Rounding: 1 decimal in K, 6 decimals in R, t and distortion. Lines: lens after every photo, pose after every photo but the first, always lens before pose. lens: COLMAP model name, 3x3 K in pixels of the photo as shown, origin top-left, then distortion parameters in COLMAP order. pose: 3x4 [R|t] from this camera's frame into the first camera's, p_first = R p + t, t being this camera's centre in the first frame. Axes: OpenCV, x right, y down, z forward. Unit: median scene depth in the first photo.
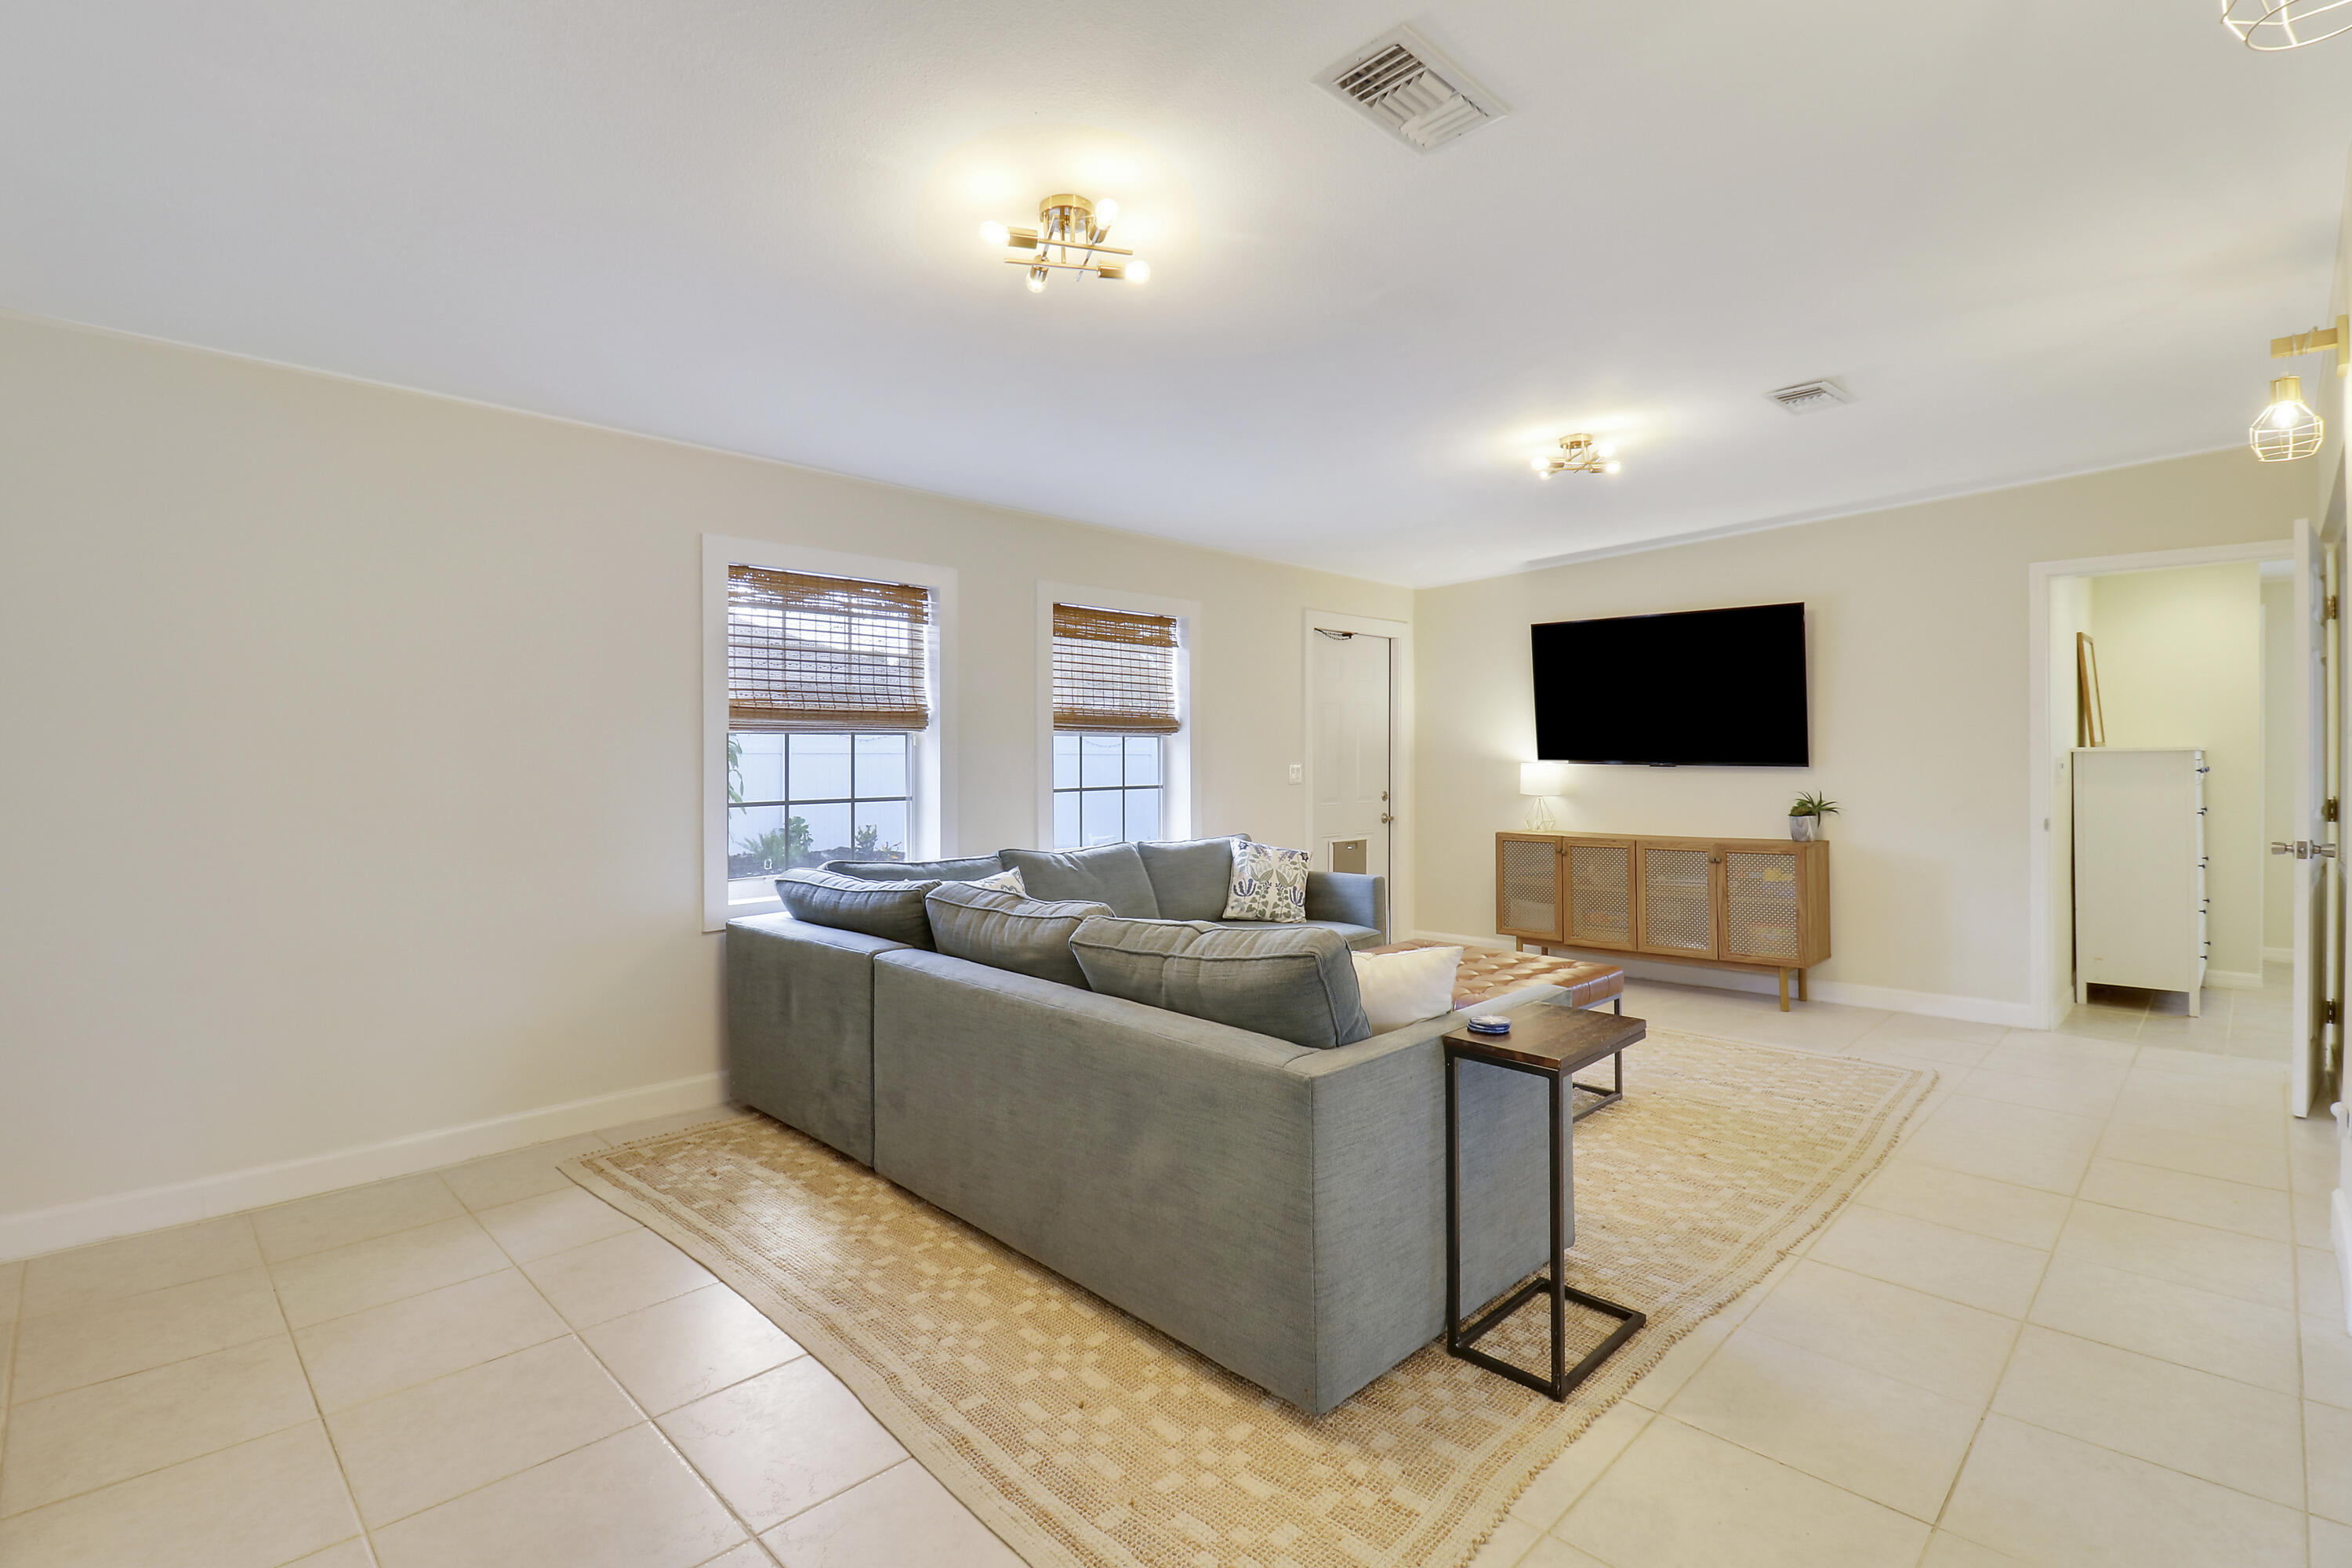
lens RADIAL K [[1097.9, 0, 1193.3], [0, 1097.9, 760.9], [0, 0, 1]] dist [-0.003995, -0.009368]
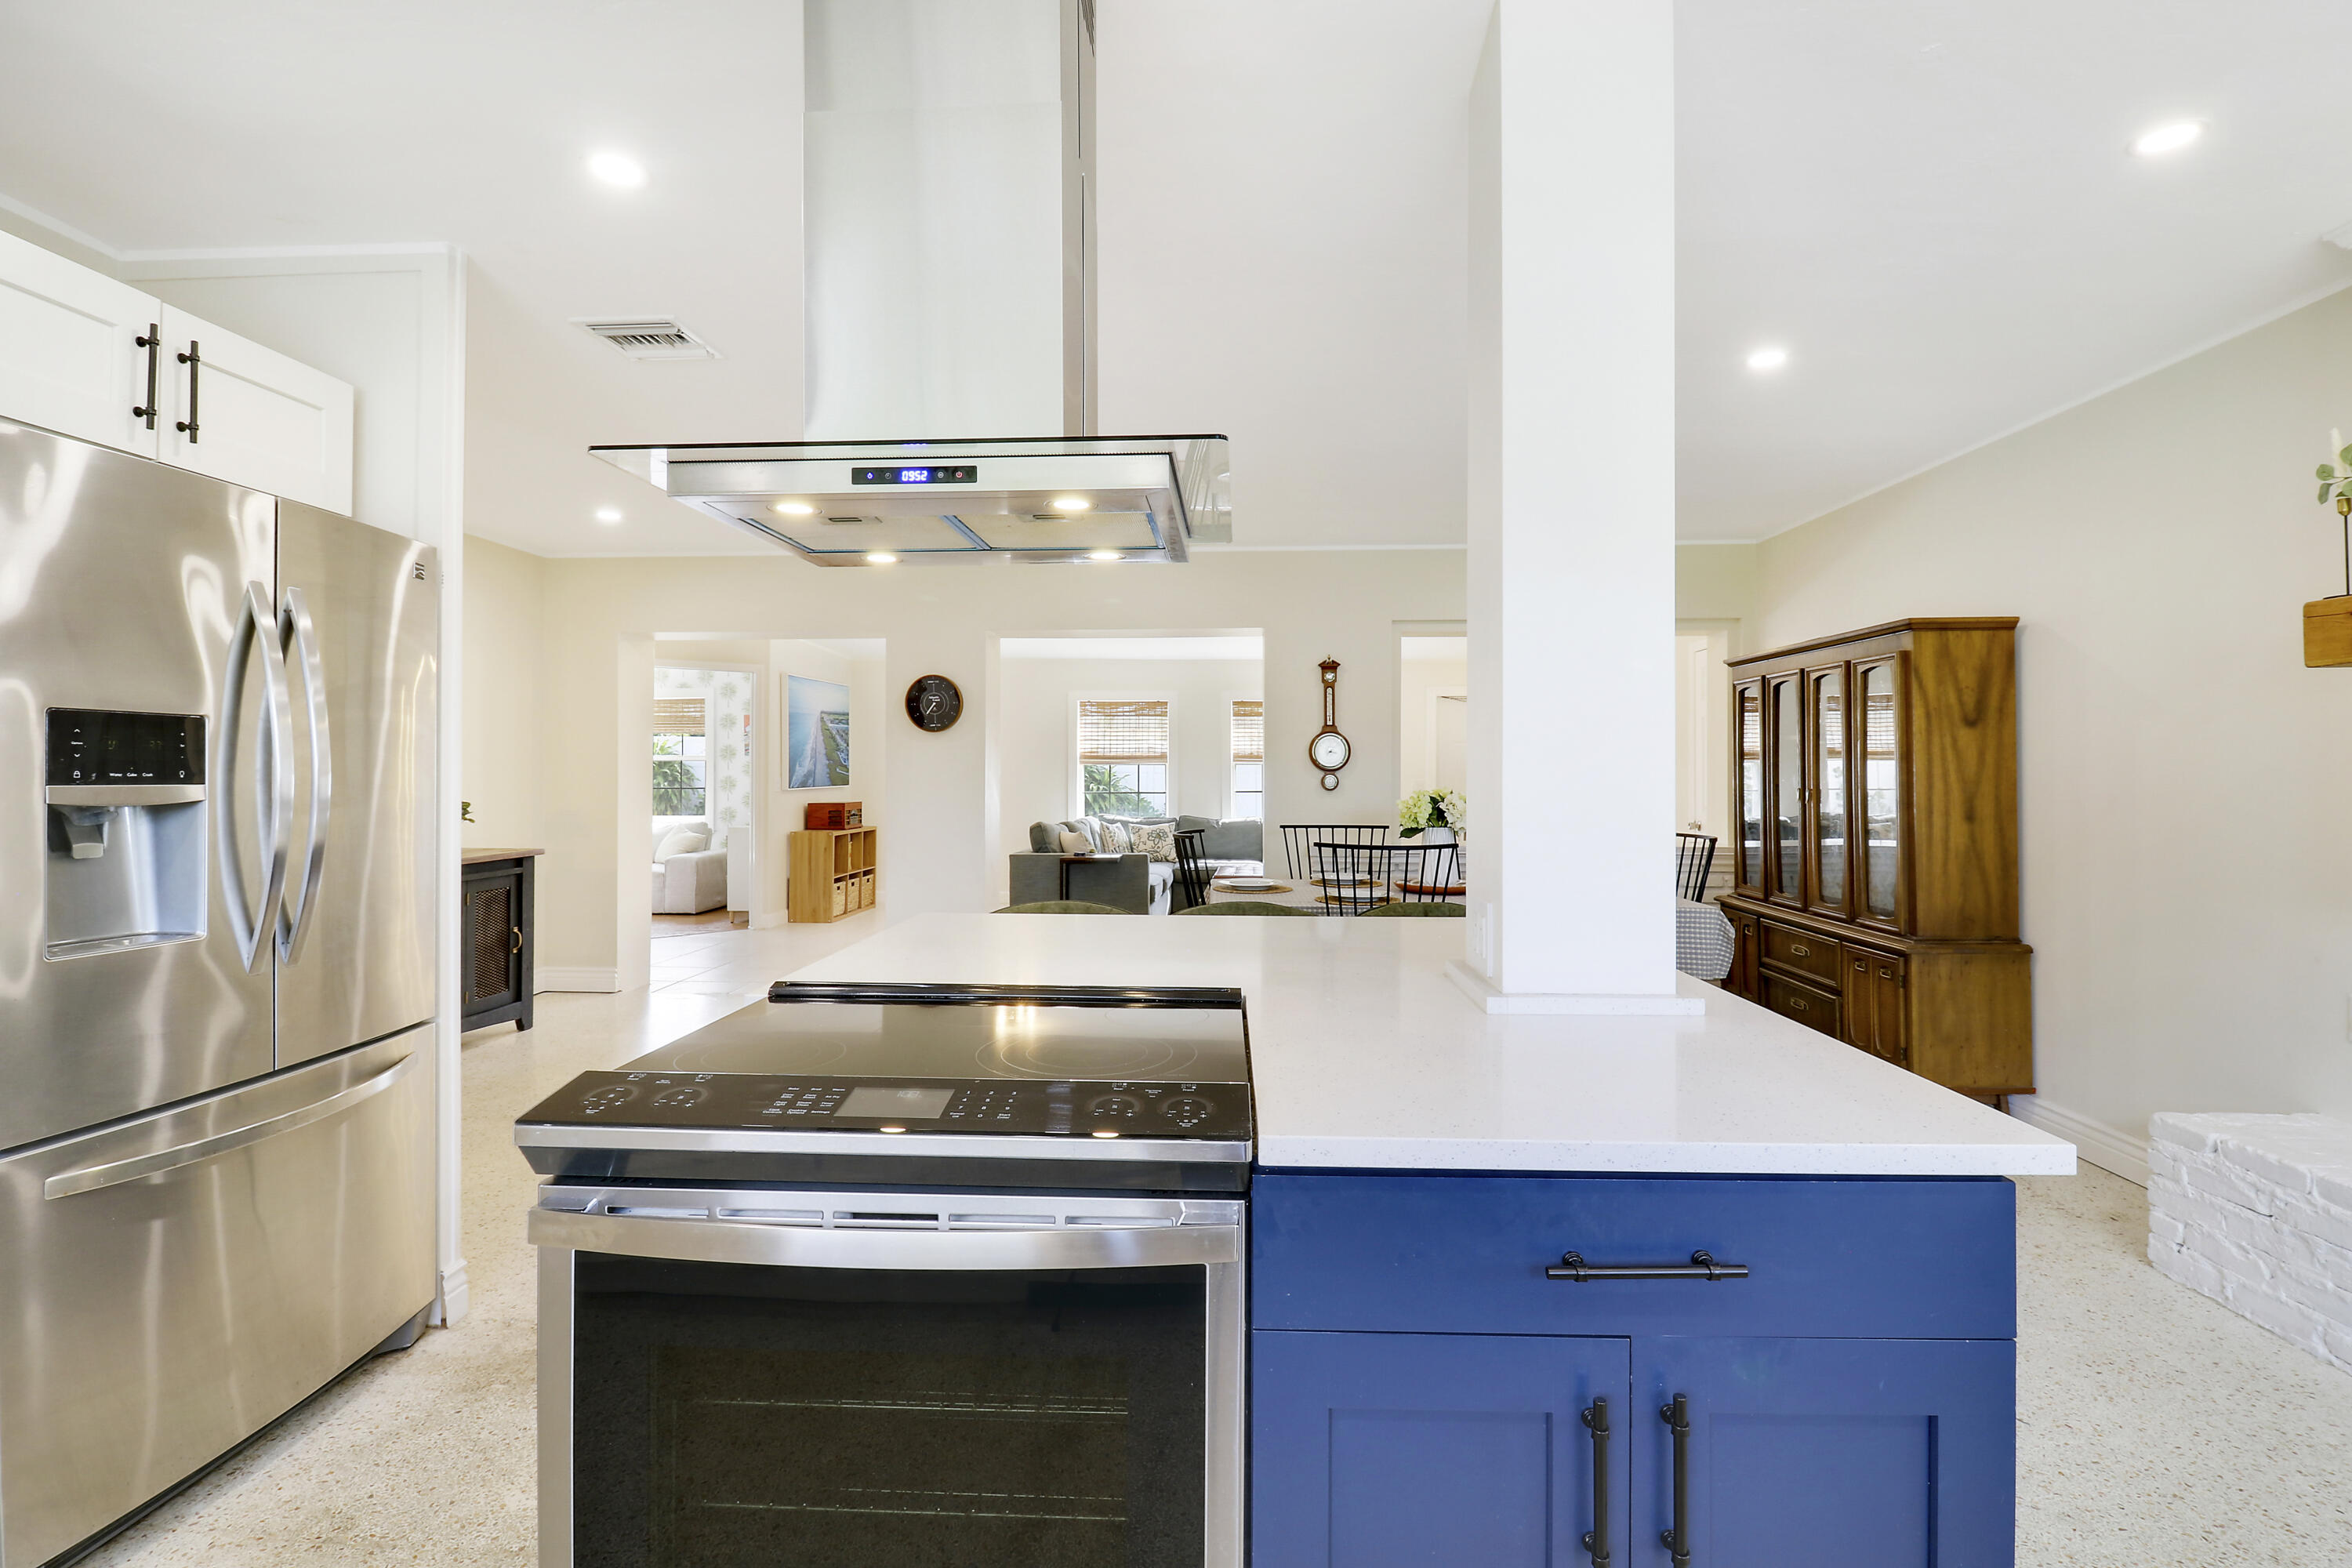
lens RADIAL K [[1097.9, 0, 1191.4], [0, 1097.9, 761.9], [0, 0, 1]] dist [-0.003995, -0.009368]
pose [[0.669679, -0.004799, -0.742635, 1.323292], [-0.008419, 0.999866, -0.014053, 0.001070], [0.742603, 0.015664, 0.669548, -0.432184]]
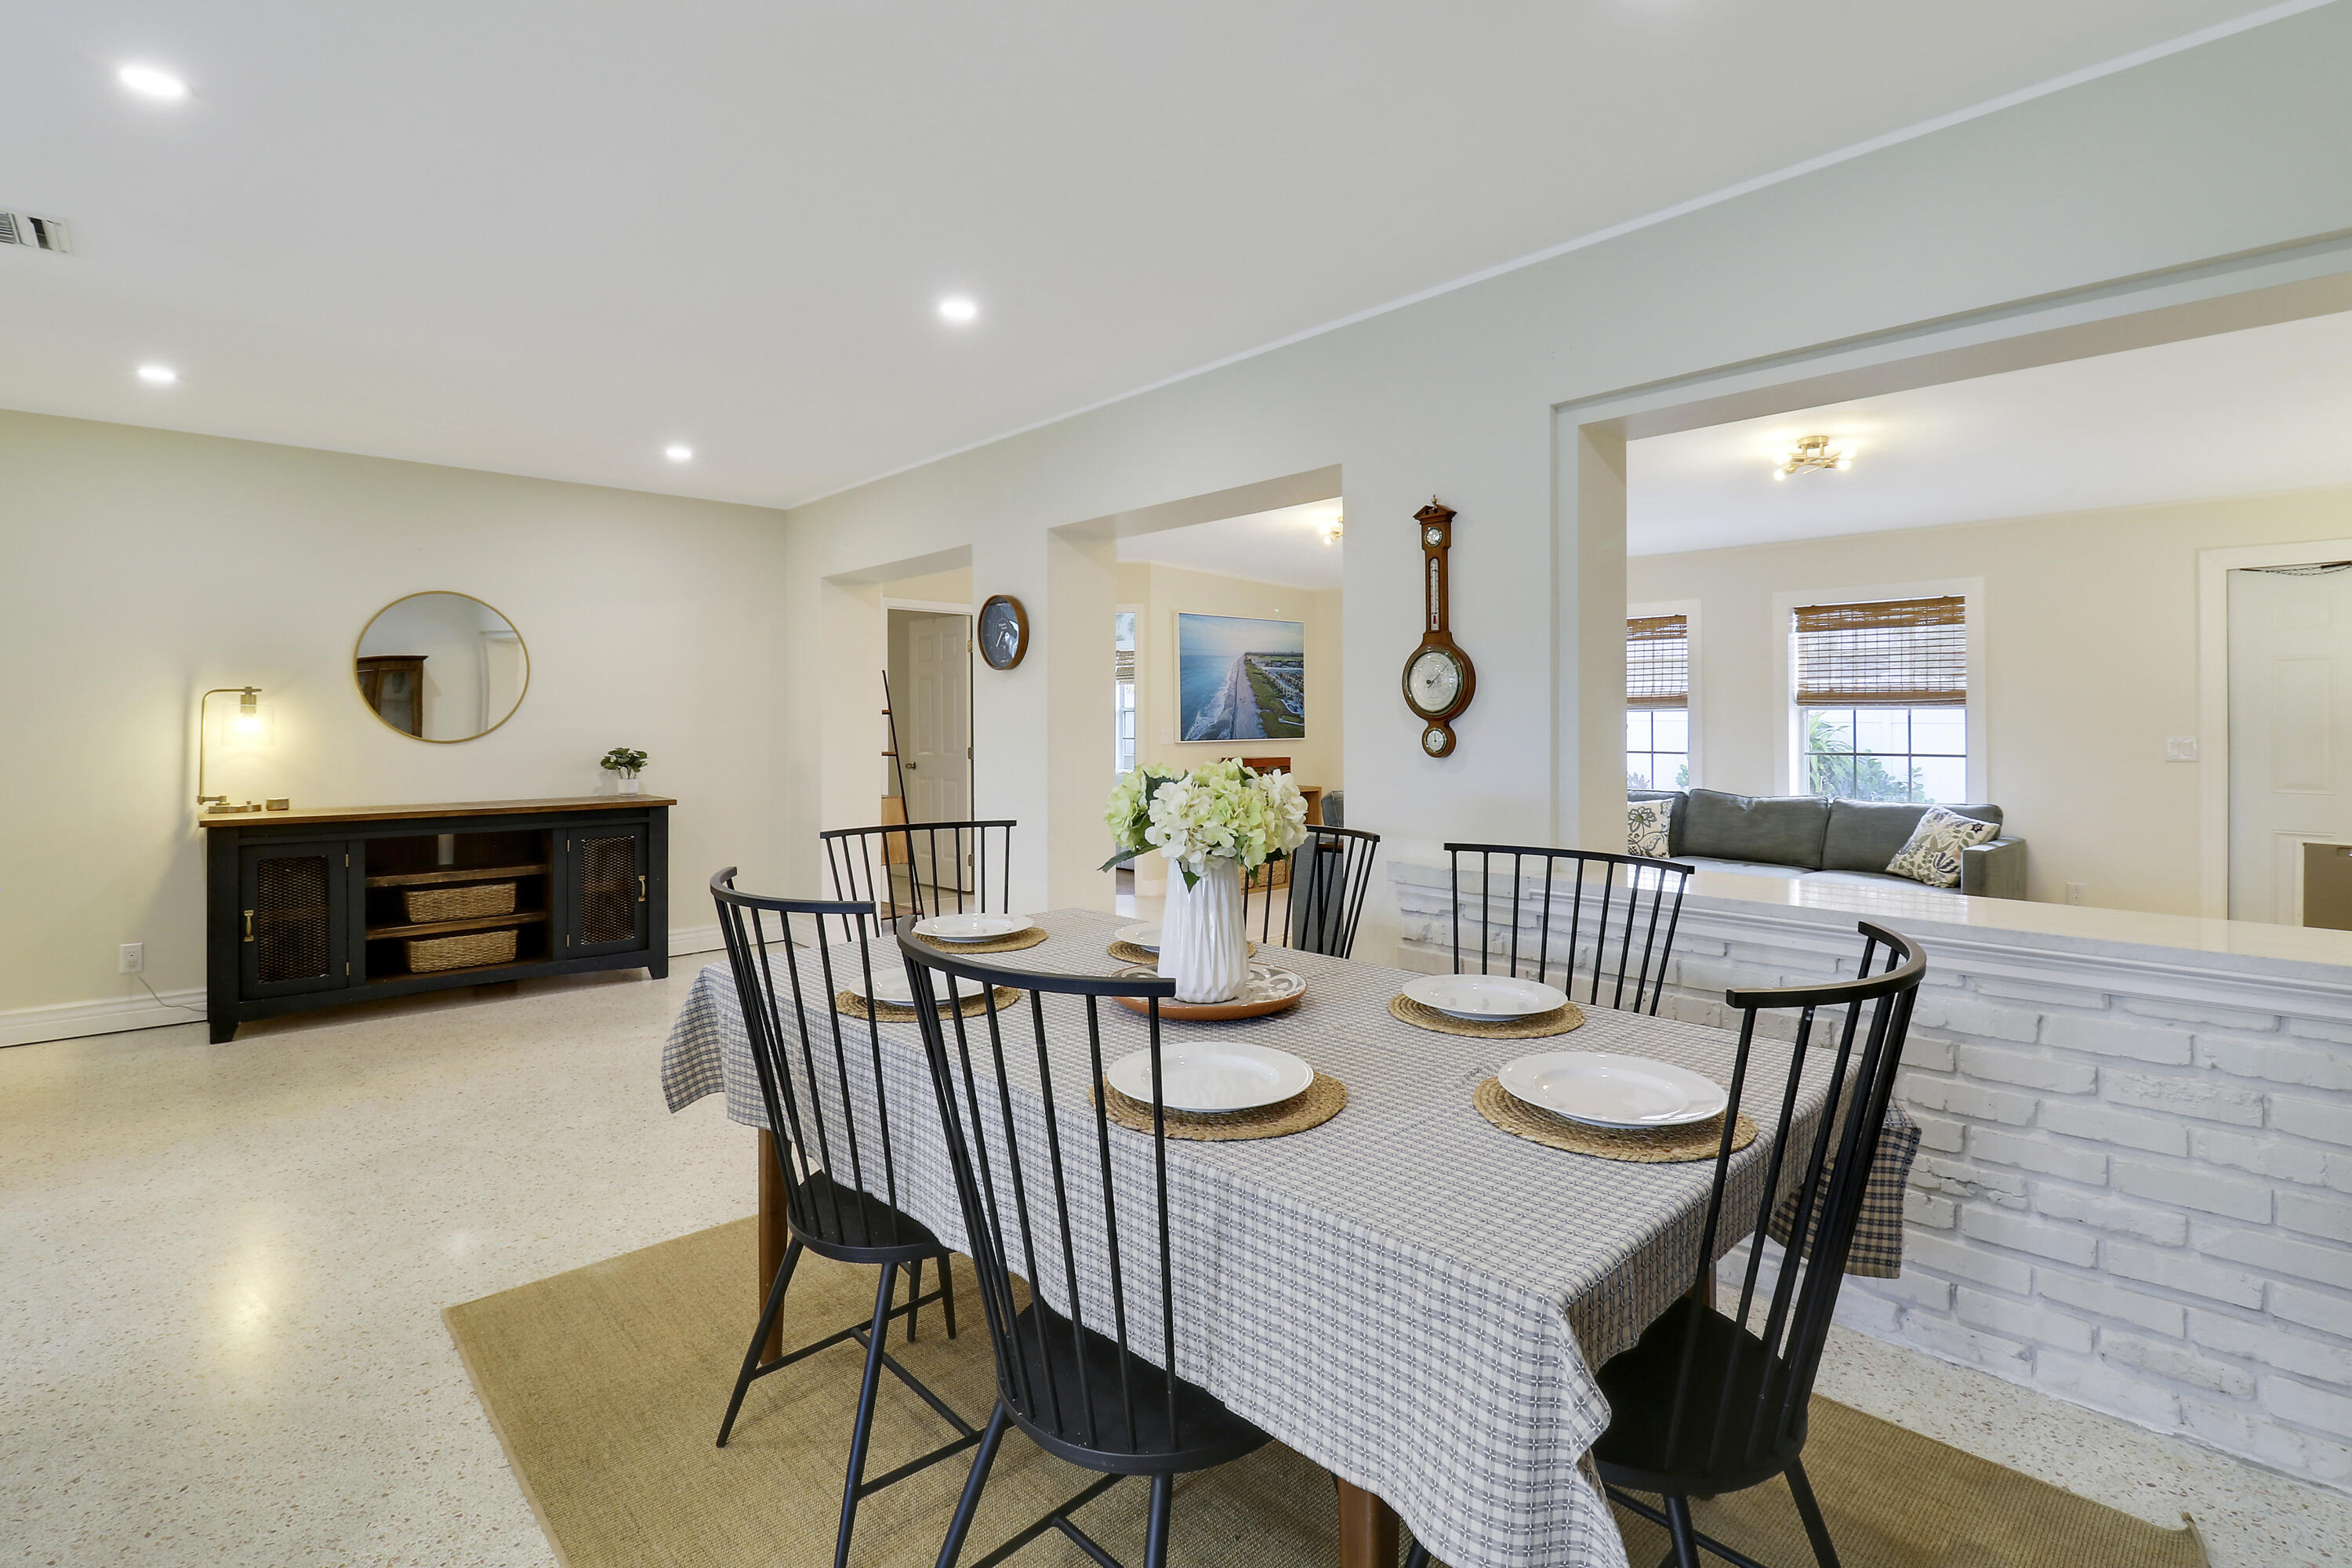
lens RADIAL K [[1097.9, 0, 1194.3], [0, 1097.9, 721.1], [0, 0, 1]] dist [-0.003995, -0.009368]
pose [[-0.037948, 0.000290, -0.999280, 1.169174], [-0.008440, 0.999964, 0.000611, -0.005072], [0.999244, 0.008457, -0.037945, 0.330951]]
